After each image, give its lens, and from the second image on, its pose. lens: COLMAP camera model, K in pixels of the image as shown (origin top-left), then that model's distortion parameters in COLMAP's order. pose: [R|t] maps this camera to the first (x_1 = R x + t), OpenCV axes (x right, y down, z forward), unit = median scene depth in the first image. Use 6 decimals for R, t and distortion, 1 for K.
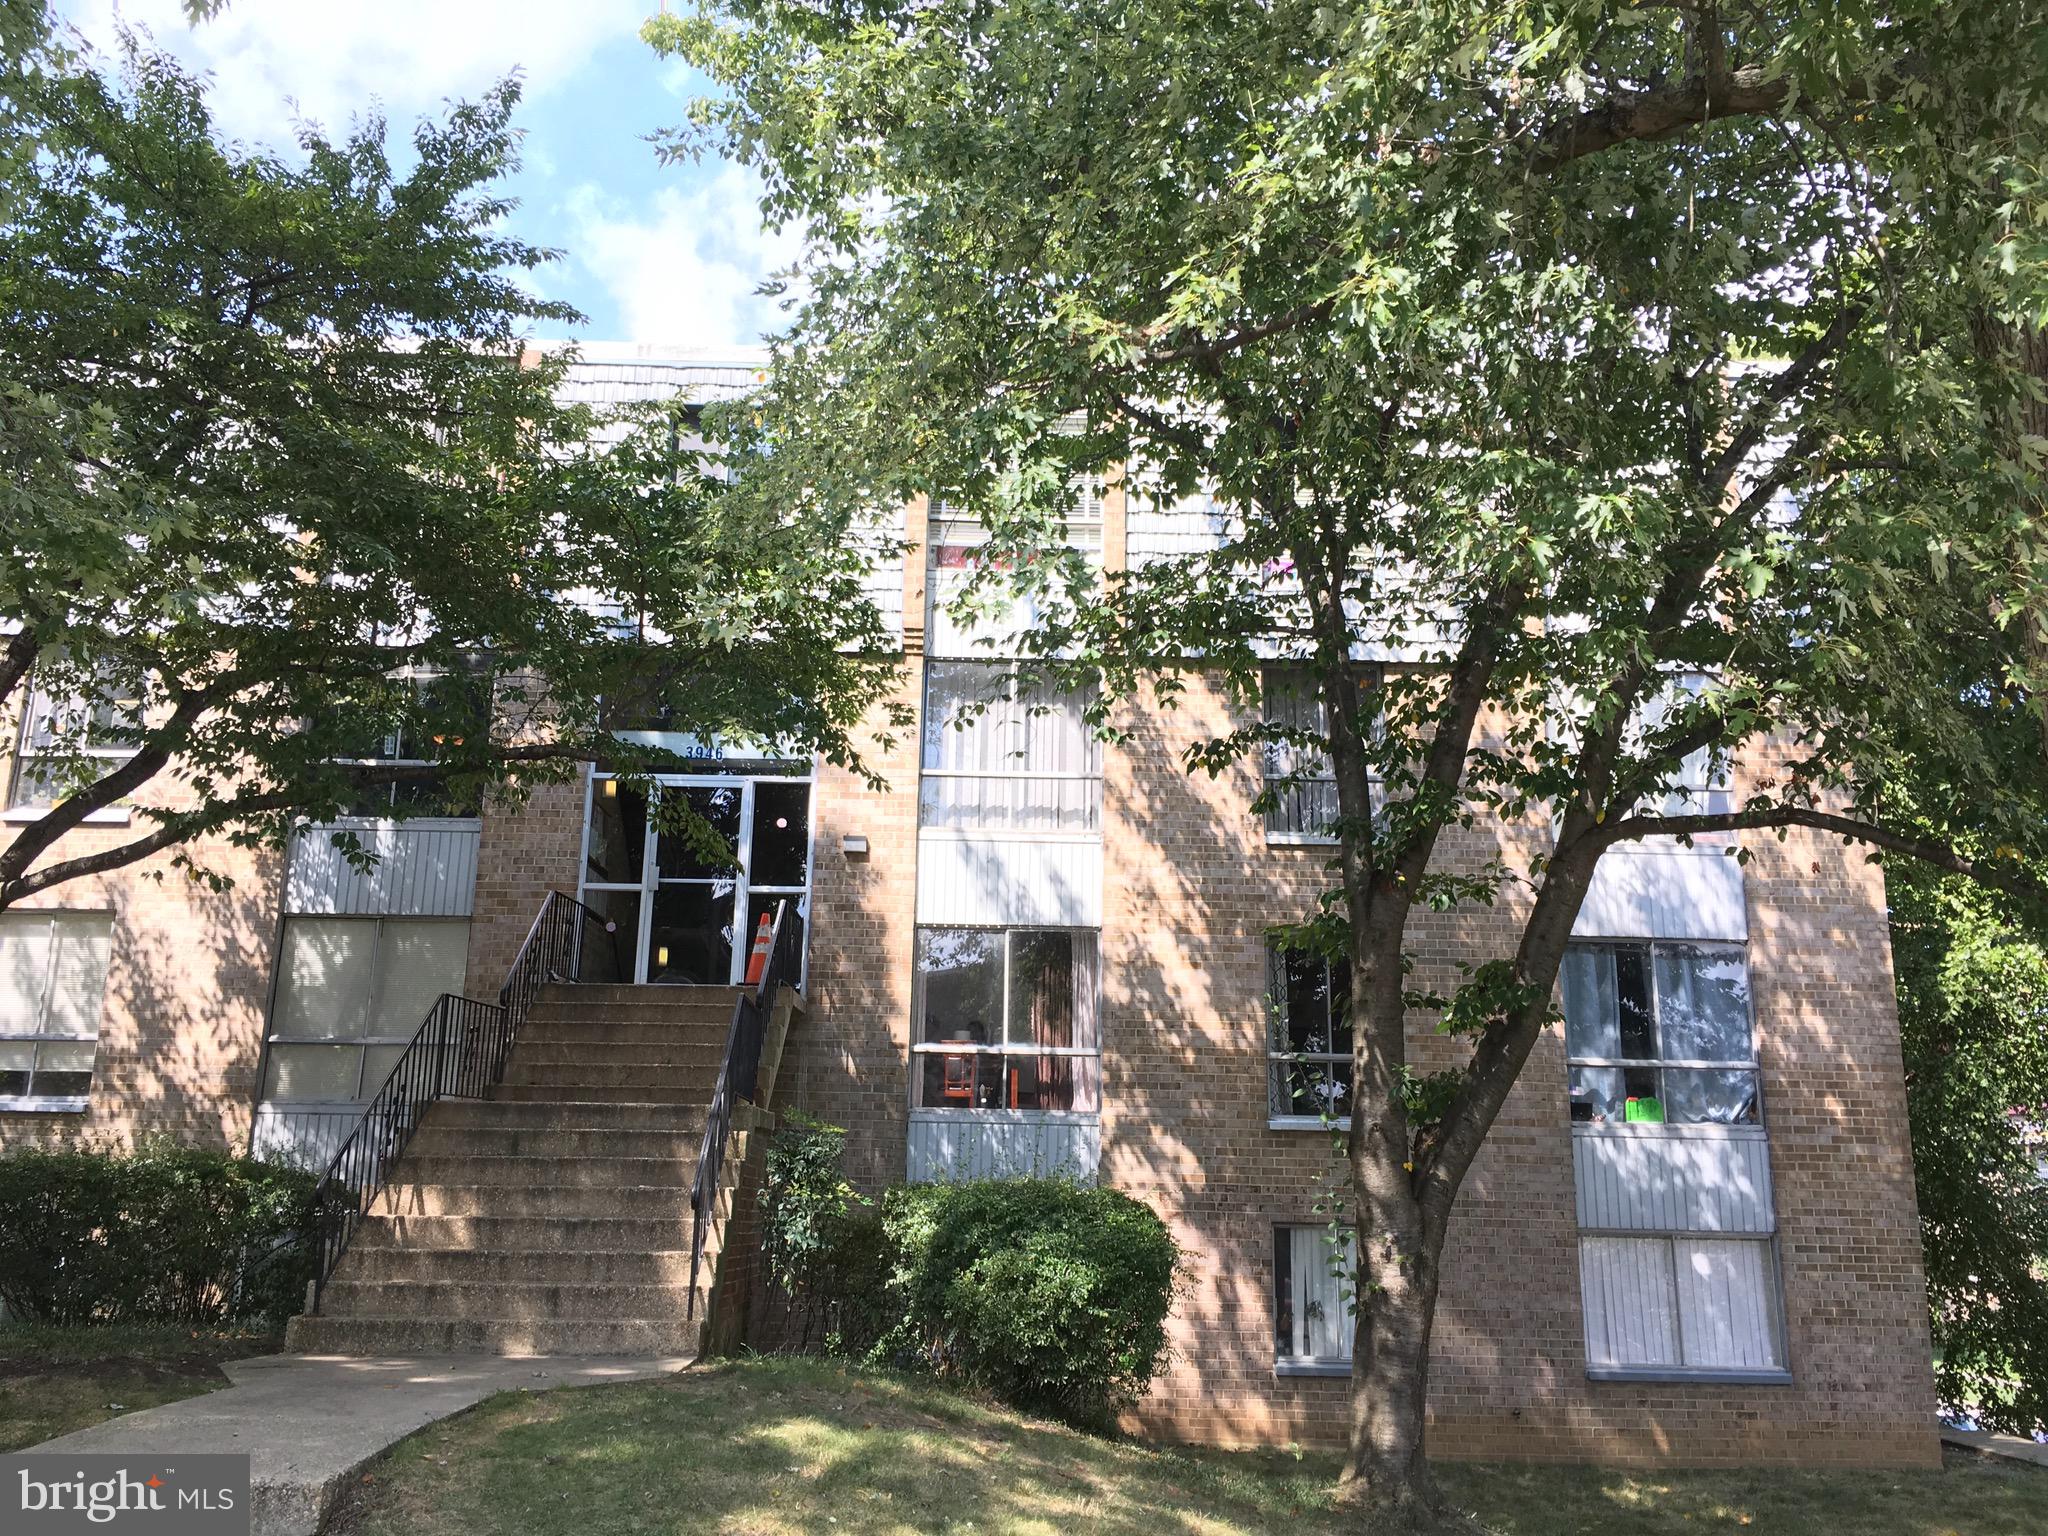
lens RADIAL K [[1772.4, 0, 1002.0], [0, 1772.4, 765.2], [0, 0, 1]] dist [0.086510, -0.127514]
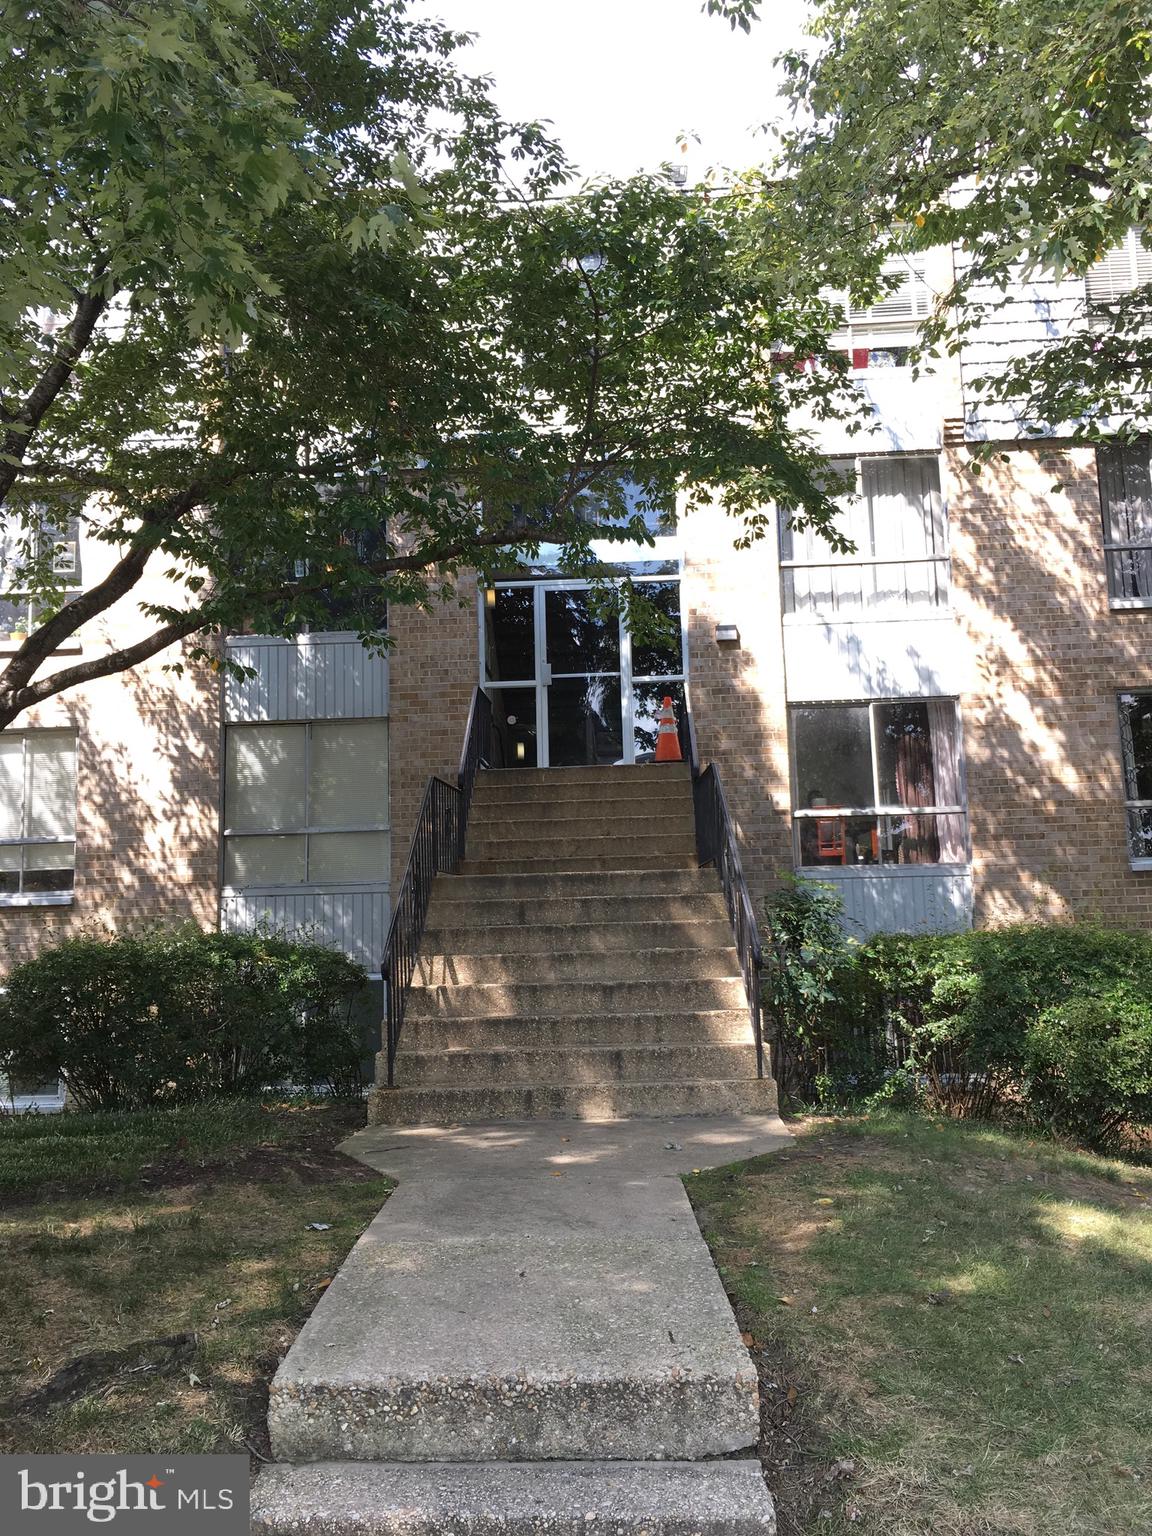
lens RADIAL K [[1329.3, 0, 555.5], [0, 1329.3, 763.1], [0, 0, 1]] dist [0.086510, -0.127514]
pose [[0.997297, -0.053836, -0.050003, -0.155054], [0.058839, 0.992765, 0.104673, 0.033097], [0.044006, -0.107332, 0.993249, 0.176675]]
